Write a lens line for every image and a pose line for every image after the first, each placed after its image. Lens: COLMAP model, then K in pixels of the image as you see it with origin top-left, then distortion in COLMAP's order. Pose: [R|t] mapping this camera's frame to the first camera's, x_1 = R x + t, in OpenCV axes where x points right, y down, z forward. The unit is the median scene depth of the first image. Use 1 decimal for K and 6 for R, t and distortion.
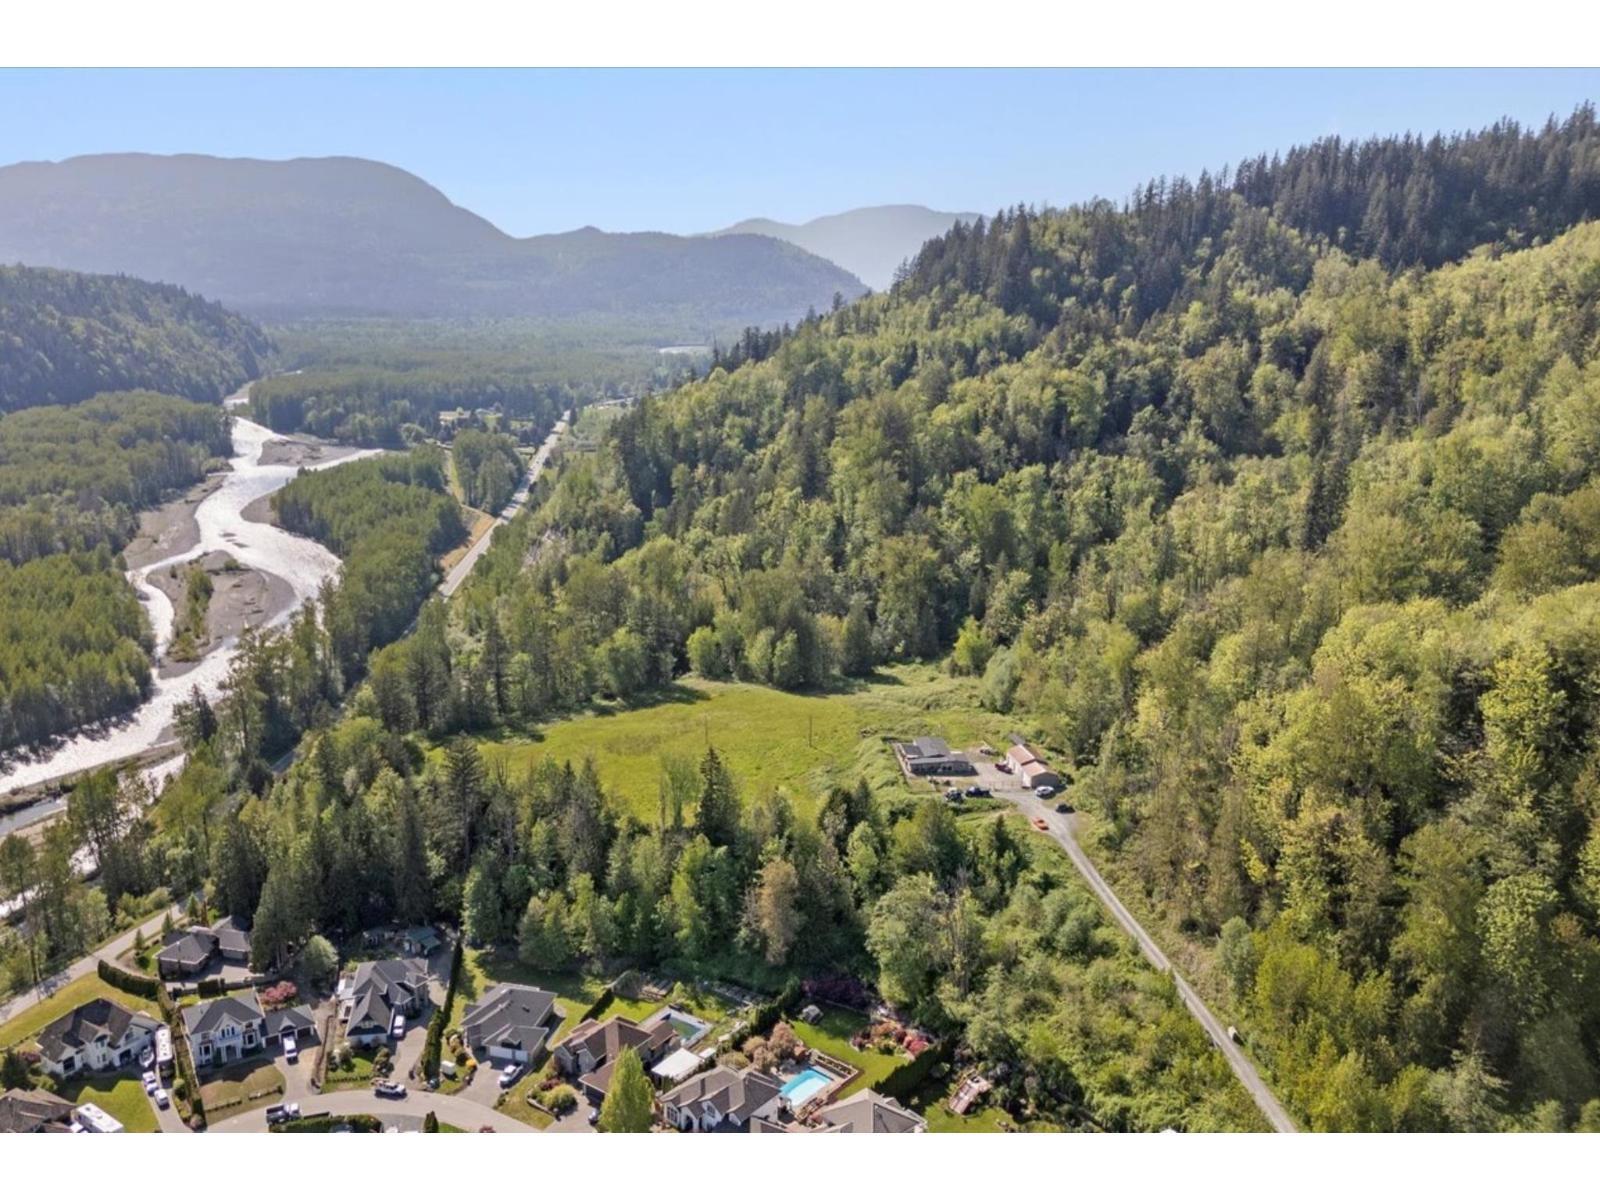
lens RADIAL K [[1354.4, 0, 711.5], [0, 1354.4, 596.0], [0, 0, 1]] dist [0.070309, -0.074298]
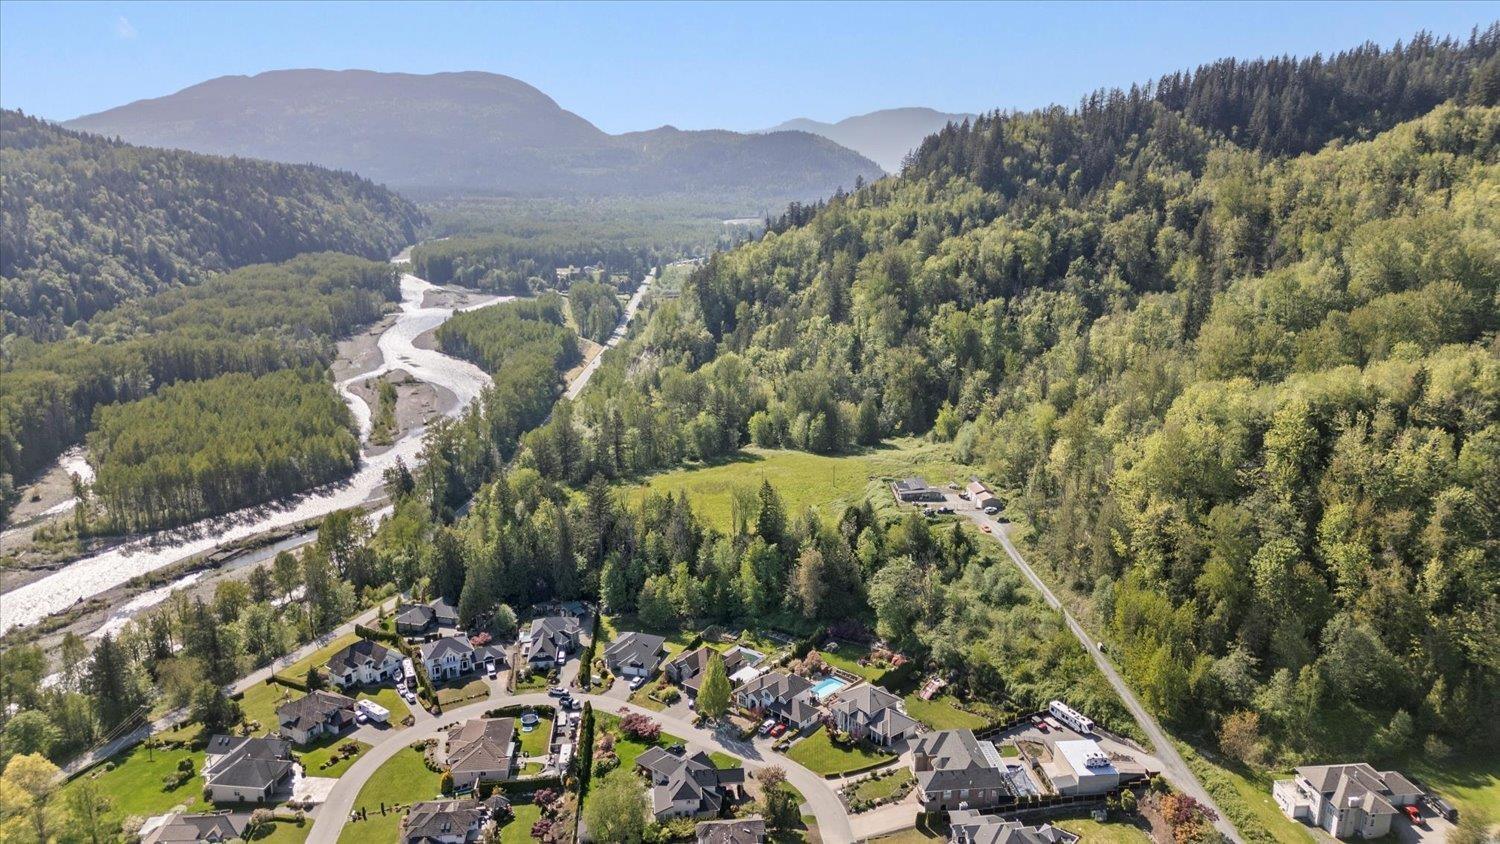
lens RADIAL K [[1075.3, 0, 750.0], [0, 1075.3, 422.0], [0, 0, 1]] dist [0.084012, -0.103728]
pose [[0.999925, 0.000507, -0.012261, -0.002464], [-0.000468, 0.999995, 0.003221, 0.028881], [0.012262, -0.003215, 0.999920, -0.120581]]
